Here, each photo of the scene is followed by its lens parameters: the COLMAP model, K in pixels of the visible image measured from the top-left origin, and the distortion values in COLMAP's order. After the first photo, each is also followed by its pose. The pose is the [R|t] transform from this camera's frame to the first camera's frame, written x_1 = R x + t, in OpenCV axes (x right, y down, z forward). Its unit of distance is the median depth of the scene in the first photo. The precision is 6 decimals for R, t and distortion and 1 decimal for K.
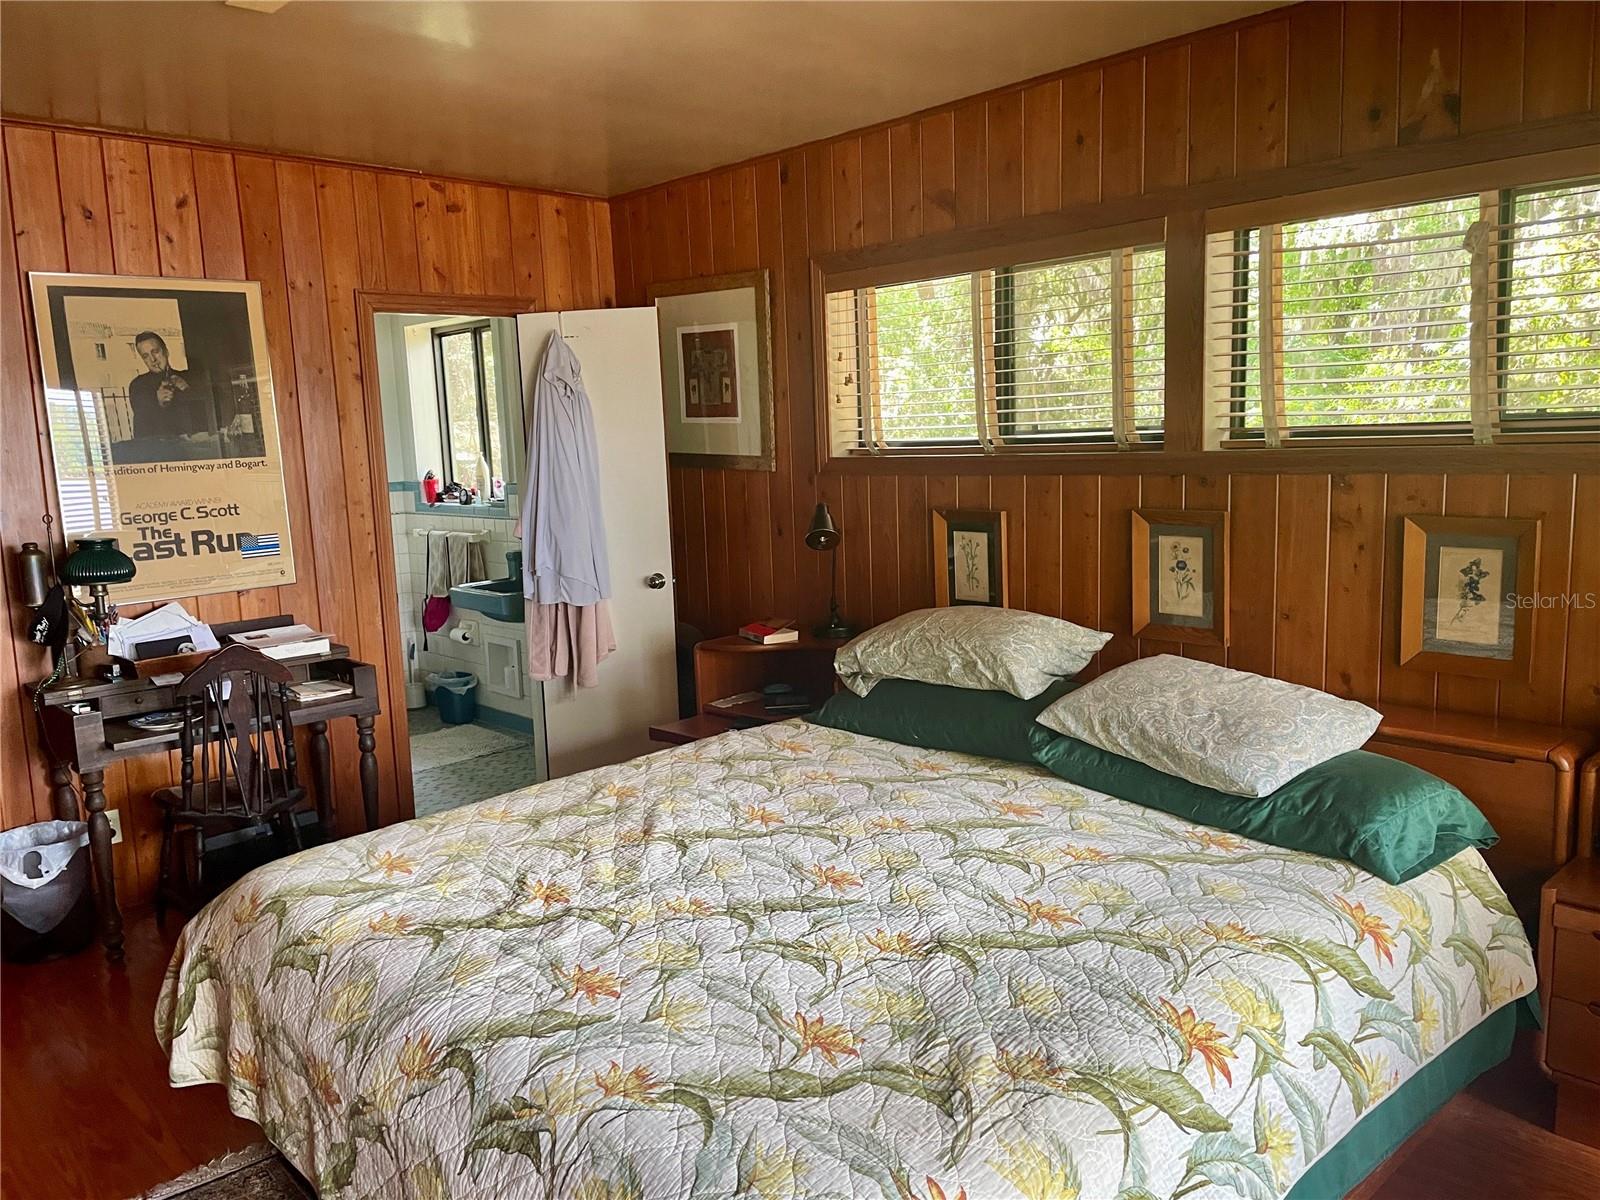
lens RADIAL K [[1206.2, 0, 804.8], [0, 1206.2, 613.3], [0, 0, 1]] dist [0.110288, -0.146152]
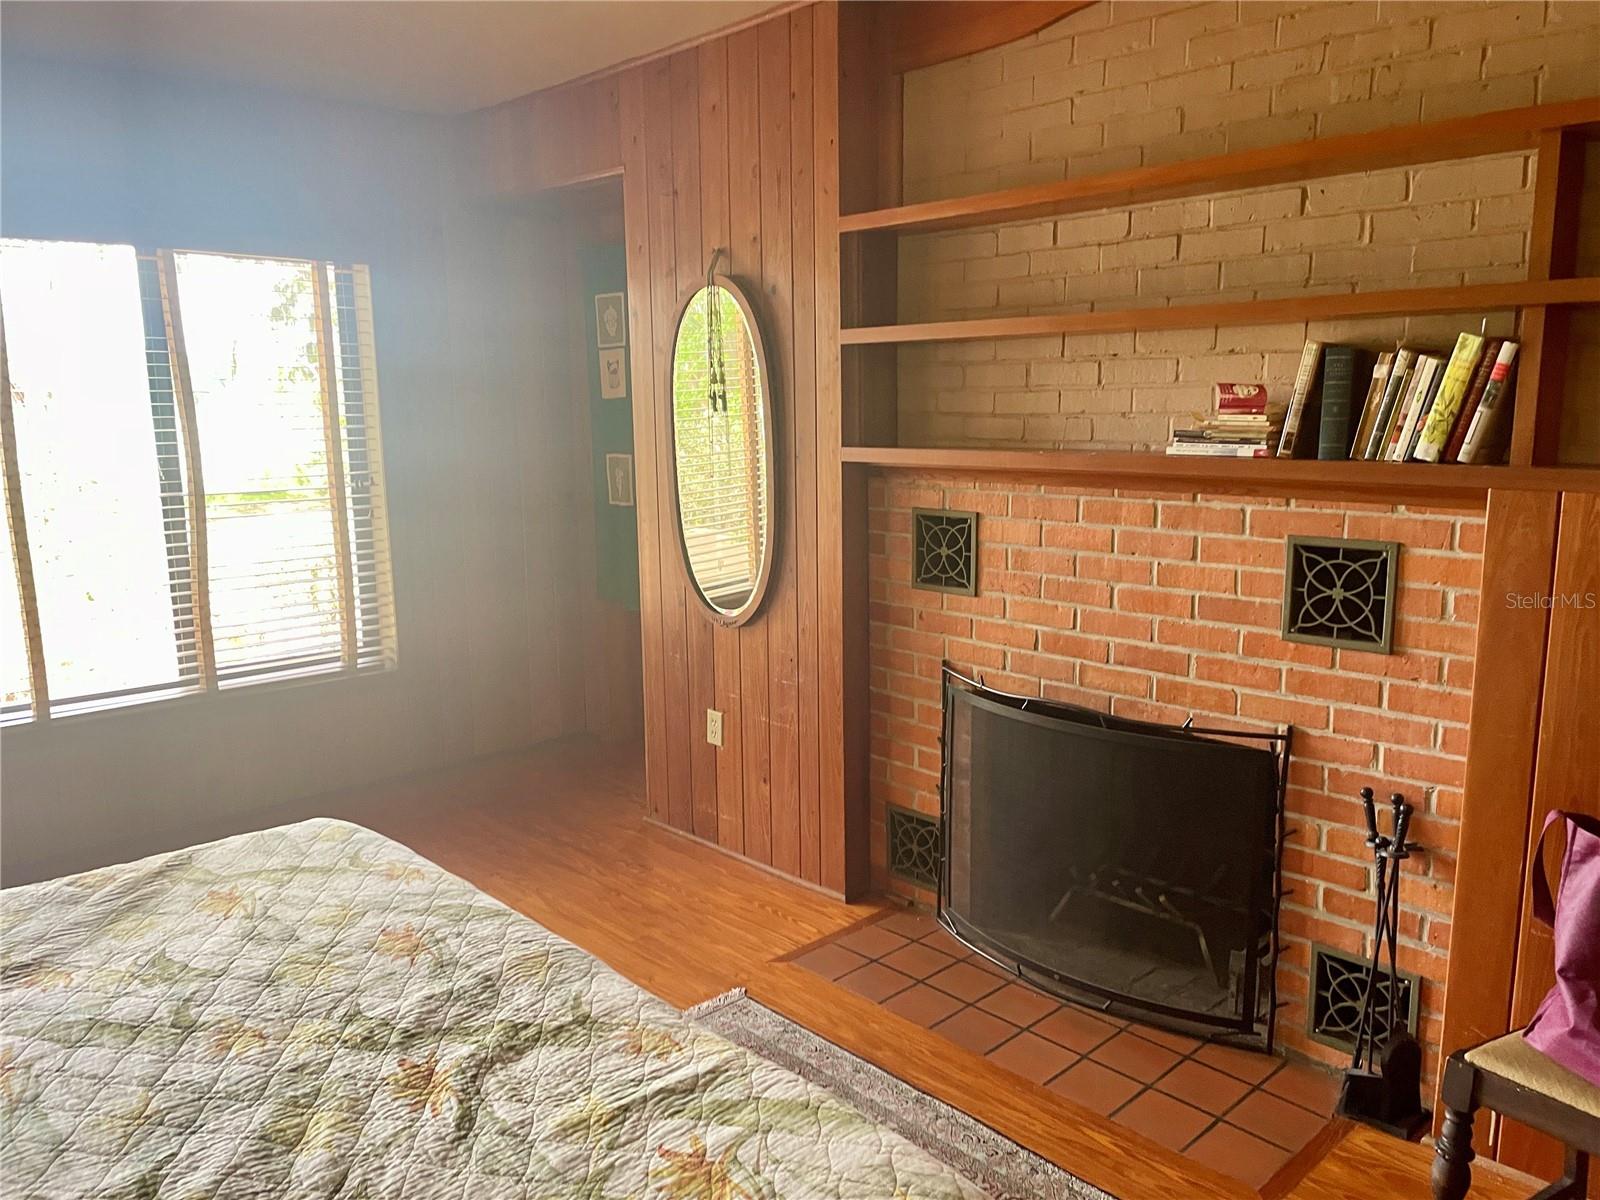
lens RADIAL K [[1206.2, 0, 804.8], [0, 1206.2, 613.3], [0, 0, 1]] dist [0.110288, -0.146152]
pose [[-0.998826, 0.048372, 0.002685, -0.276918], [0.046661, 0.945626, 0.321891, -0.135863], [0.013031, 0.321638, -0.946773, 1.001245]]
